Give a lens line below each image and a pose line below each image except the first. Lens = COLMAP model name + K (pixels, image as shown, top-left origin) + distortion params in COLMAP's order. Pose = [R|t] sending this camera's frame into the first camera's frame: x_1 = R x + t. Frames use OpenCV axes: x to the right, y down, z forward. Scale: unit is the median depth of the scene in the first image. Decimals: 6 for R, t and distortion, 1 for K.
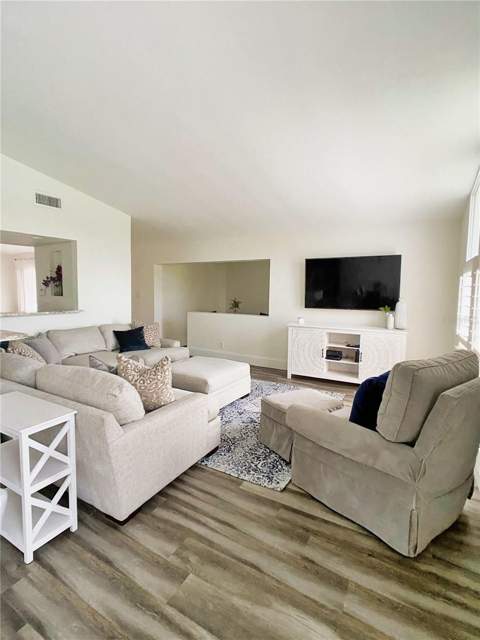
lens RADIAL K [[309.3, 0, 241.1], [0, 309.3, 318.2], [0, 0, 1]] dist [-0.000162, -0.001237]
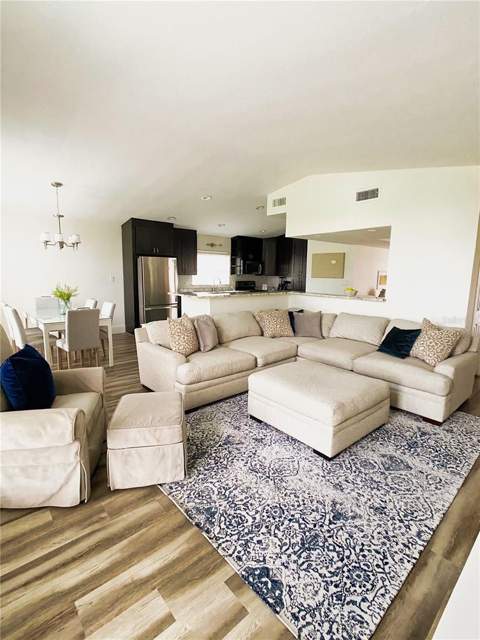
lens RADIAL K [[309.3, 0, 242.6], [0, 309.3, 319.7], [0, 0, 1]] dist [-0.000162, -0.001237]
pose [[-0.320513, 0.139982, -0.936844, 0.627747], [-0.091013, 0.979894, 0.177552, -0.110929], [0.942862, 0.142173, -0.301329, 1.039944]]
